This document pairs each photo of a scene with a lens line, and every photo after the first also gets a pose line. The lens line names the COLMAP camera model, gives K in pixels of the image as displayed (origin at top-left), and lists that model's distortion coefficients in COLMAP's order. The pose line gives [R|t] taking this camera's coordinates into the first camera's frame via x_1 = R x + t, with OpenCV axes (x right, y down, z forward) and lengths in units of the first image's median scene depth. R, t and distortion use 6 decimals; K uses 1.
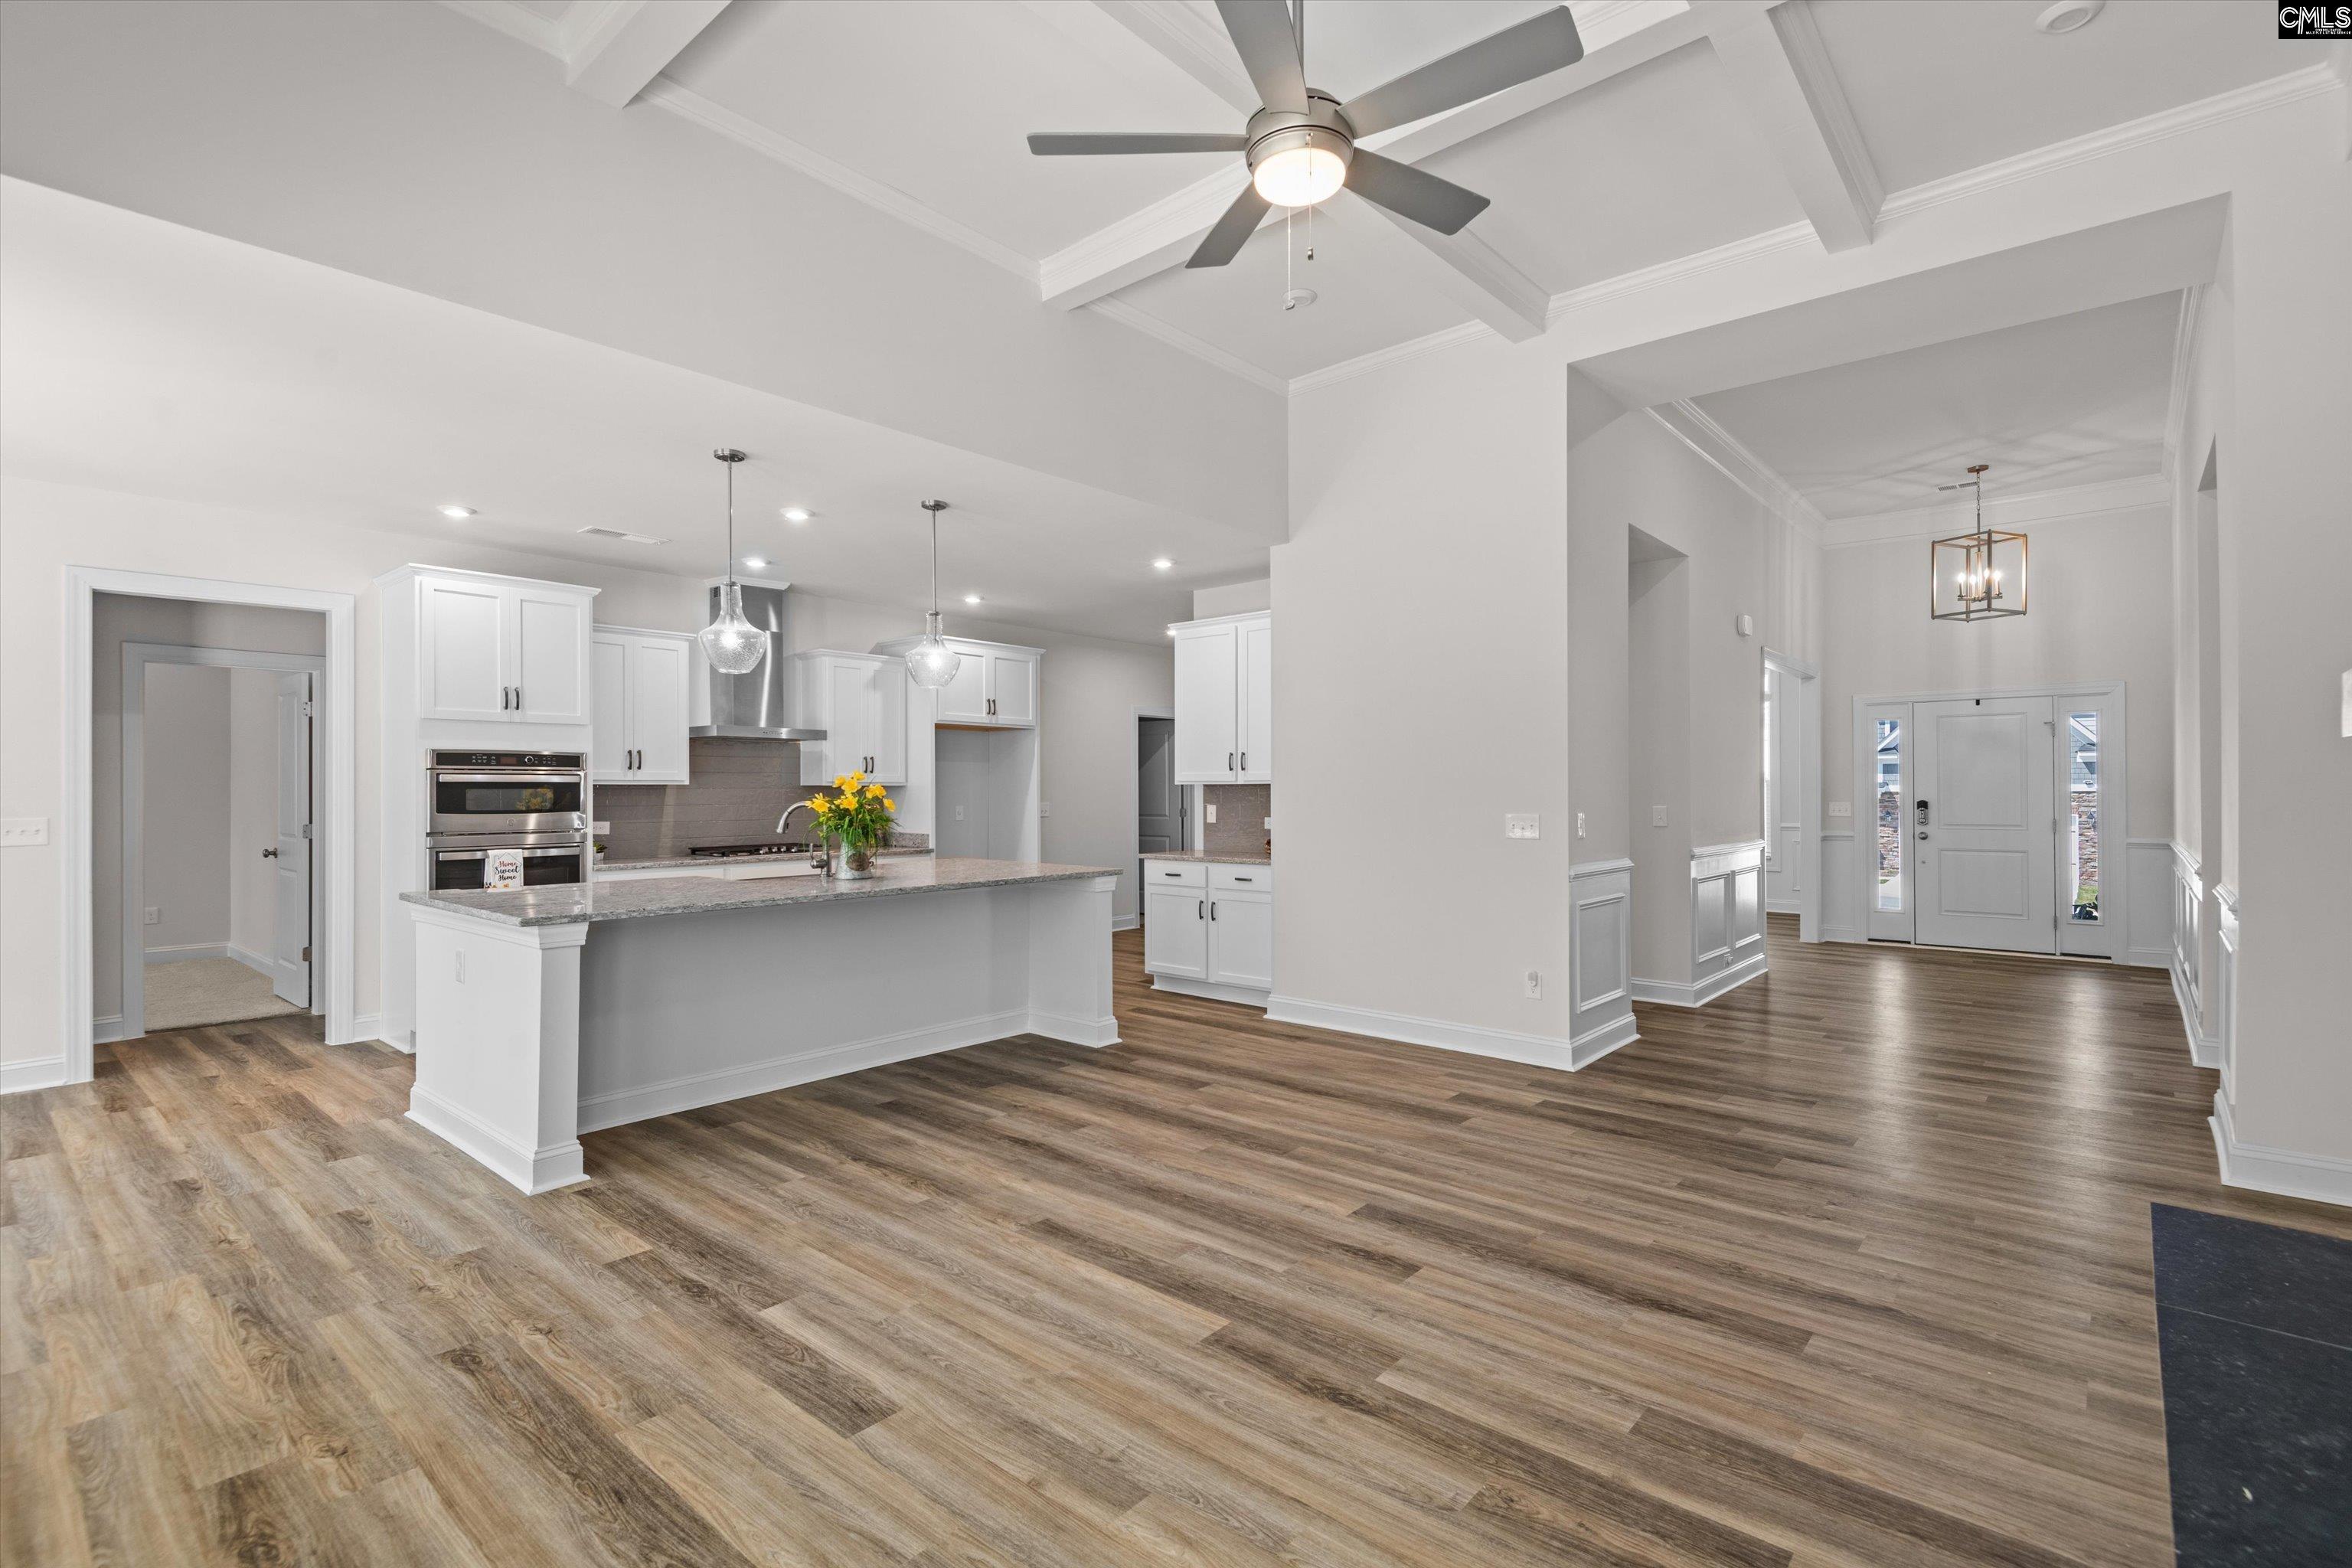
lens RADIAL K [[1080.2, 0, 1176.0], [0, 1080.2, 784.0], [0, 0, 1]] dist [0.020327, -0.012990]
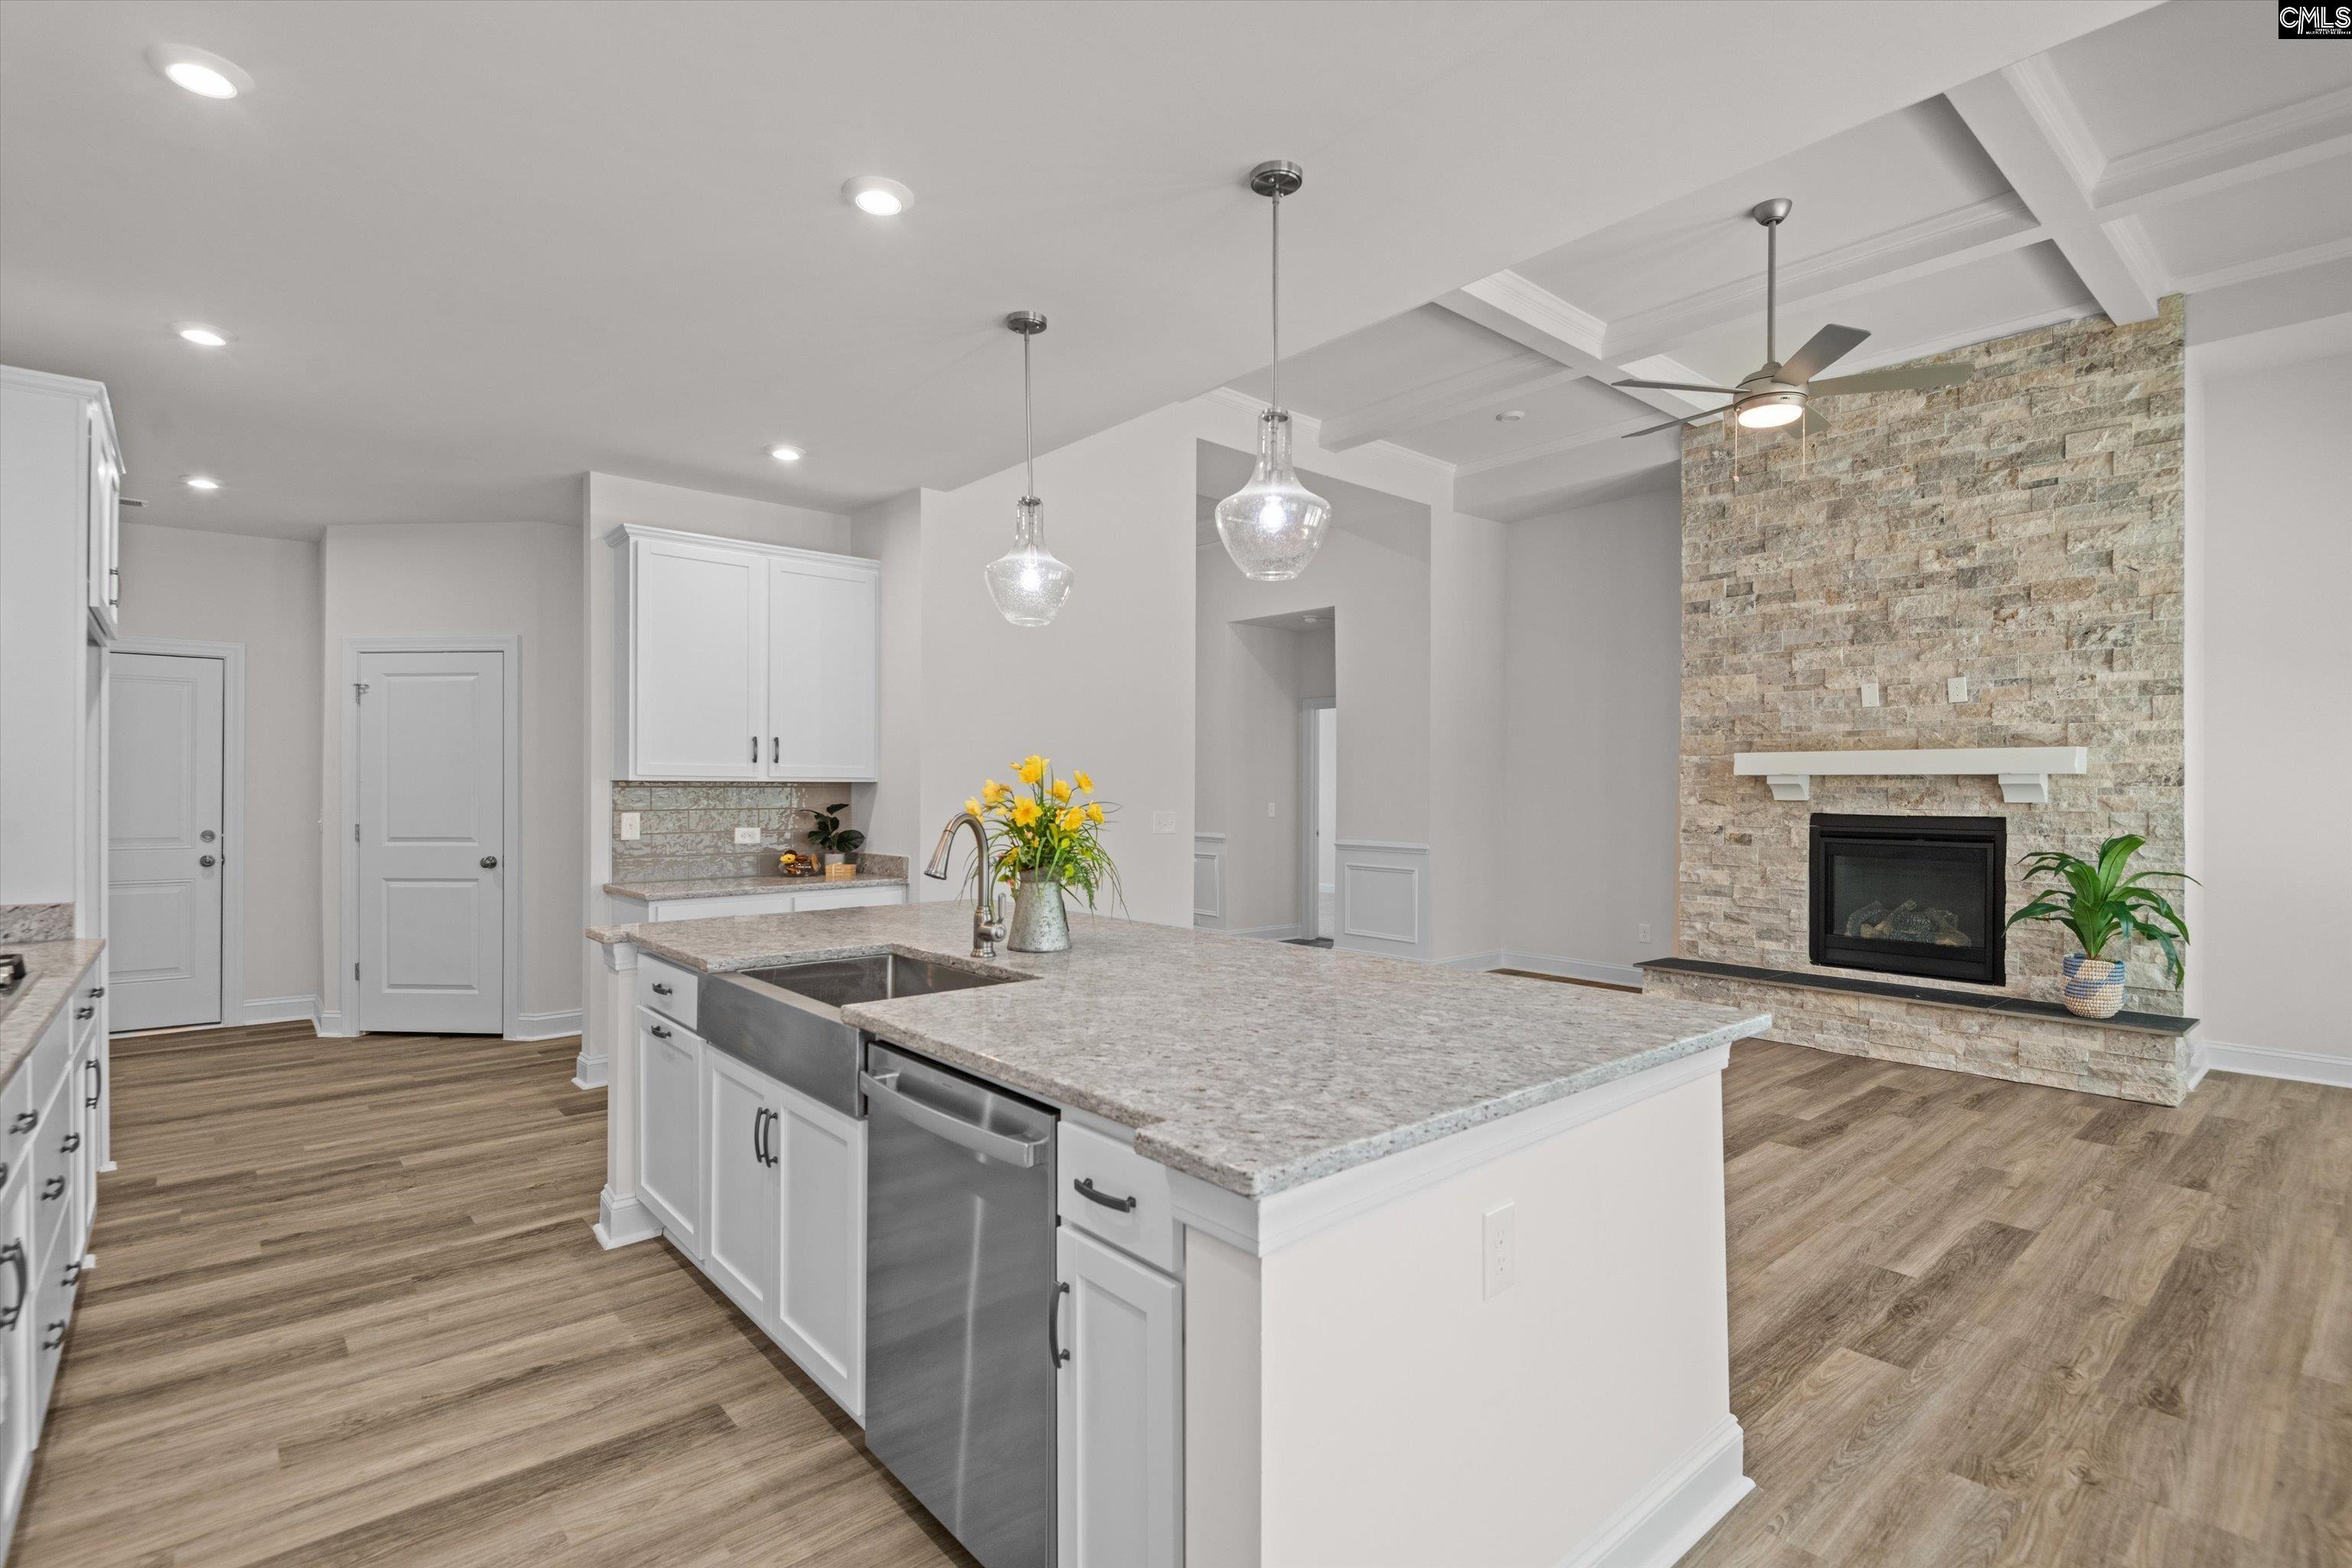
lens RADIAL K [[1118.2, 0, 1176.0], [0, 1118.2, 784.0], [0, 0, 1]] dist [-0.002007, -0.002250]
pose [[0.135456, 0.006848, 0.990760, -0.925875], [-0.009290, 0.999941, -0.005641, 0.004917], [-0.990740, -0.008440, 0.135512, 0.922942]]
